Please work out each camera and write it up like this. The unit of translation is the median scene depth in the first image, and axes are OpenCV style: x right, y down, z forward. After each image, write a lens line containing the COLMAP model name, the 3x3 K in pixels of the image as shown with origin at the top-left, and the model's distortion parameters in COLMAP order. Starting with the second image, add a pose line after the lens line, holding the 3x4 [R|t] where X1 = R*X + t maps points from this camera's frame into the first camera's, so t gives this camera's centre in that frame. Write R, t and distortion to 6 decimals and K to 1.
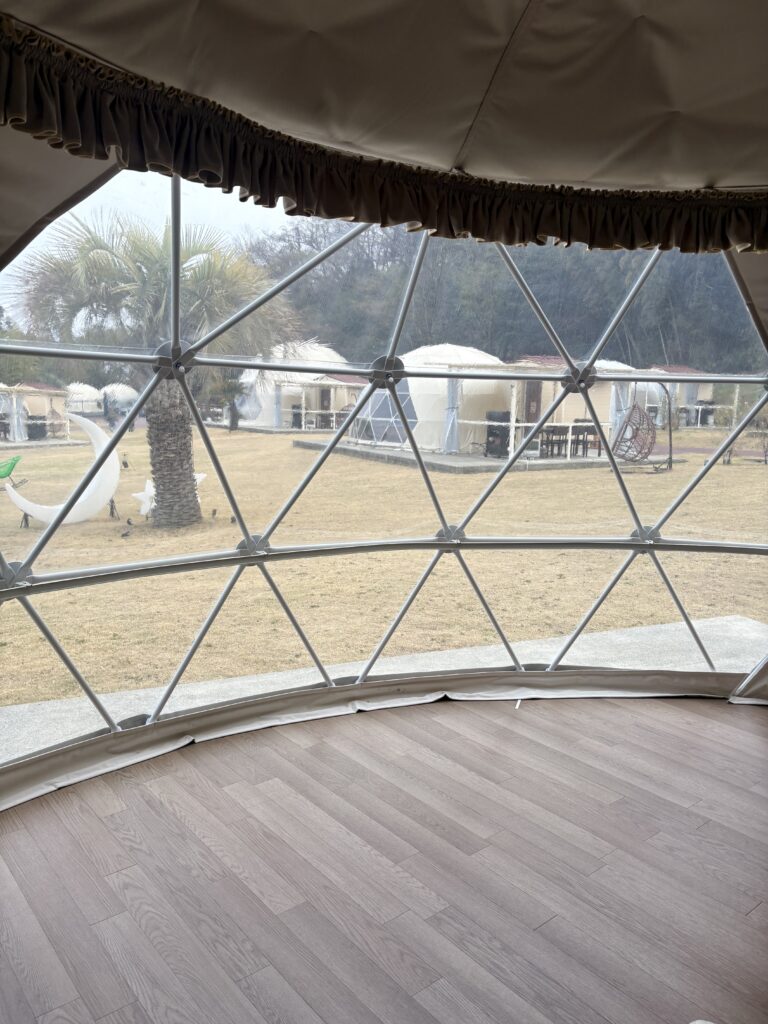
lens RADIAL K [[778.3, 0, 377.1], [0, 778.3, 511.8], [0, 0, 1]] dist [0.052616, -0.062640]
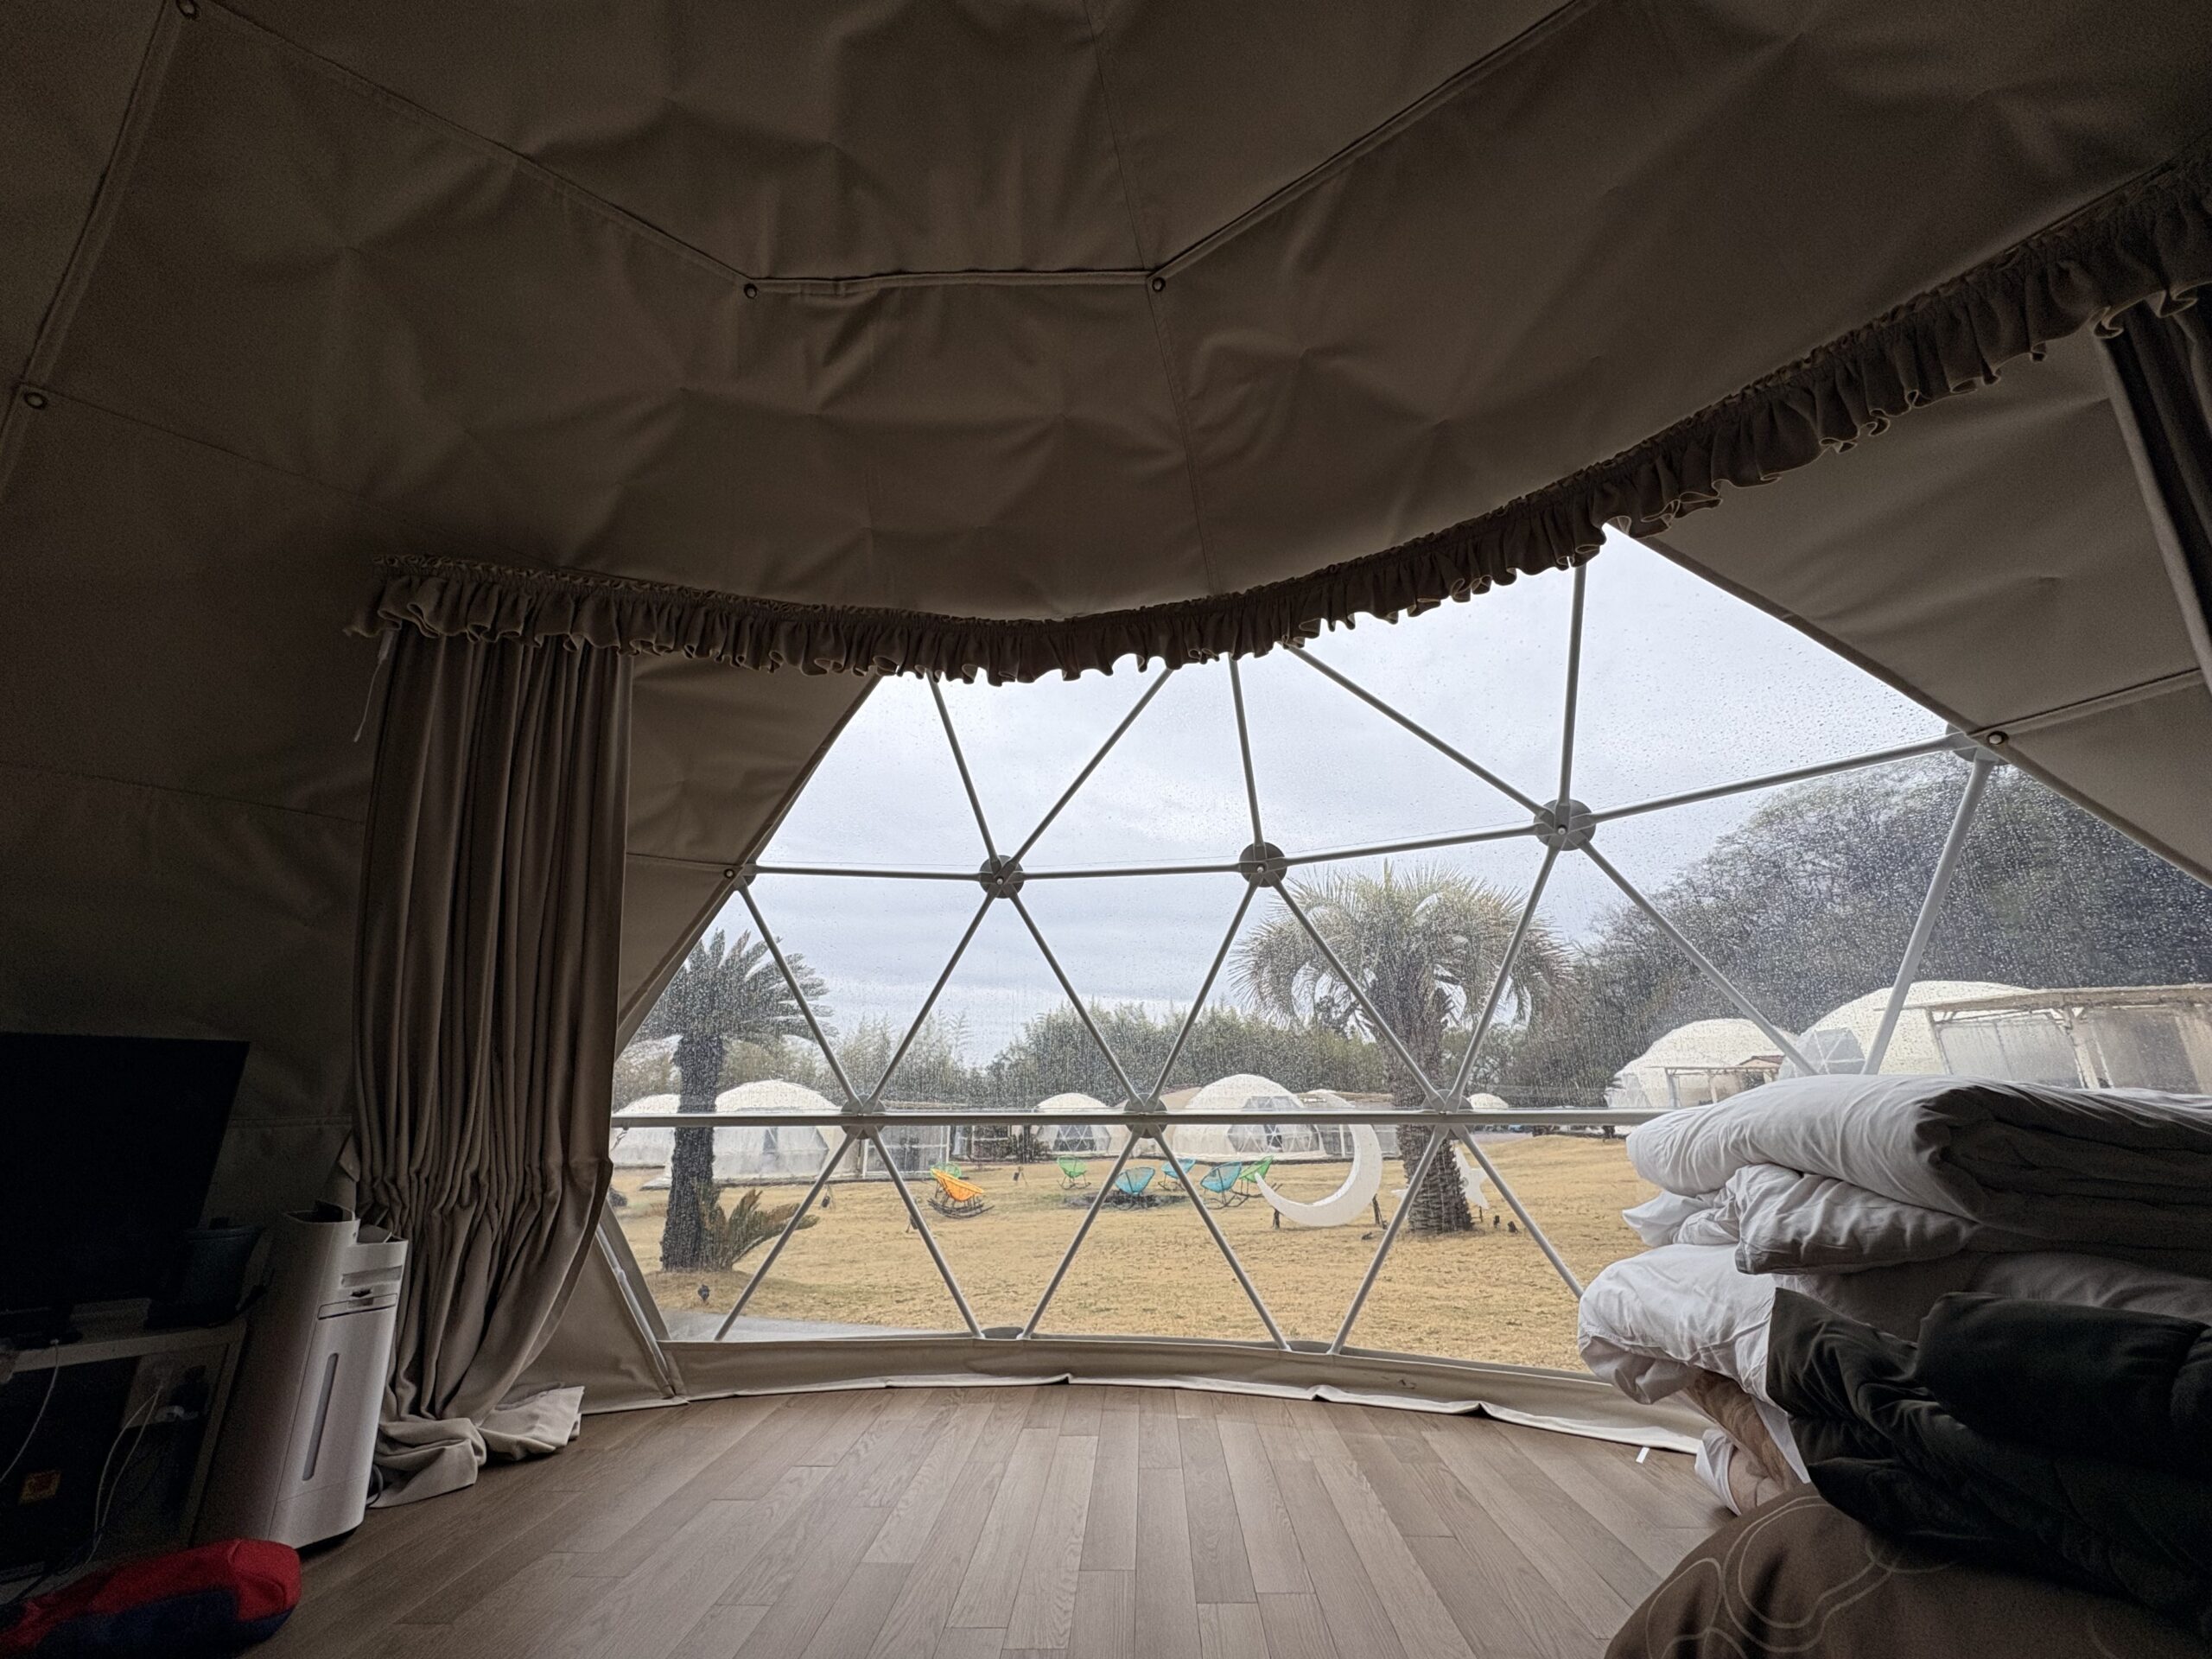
lens RADIAL K [[872.1, 0, 1106.5], [0, 872.1, 833.5], [0, 0, 1]] dist [-0.009100, 0.000067]
pose [[0.738235, -0.231740, -0.633486, 0.403624], [-0.078079, 0.903464, -0.421493, 0.153457], [0.670009, 0.360623, 0.648875, 0.271635]]
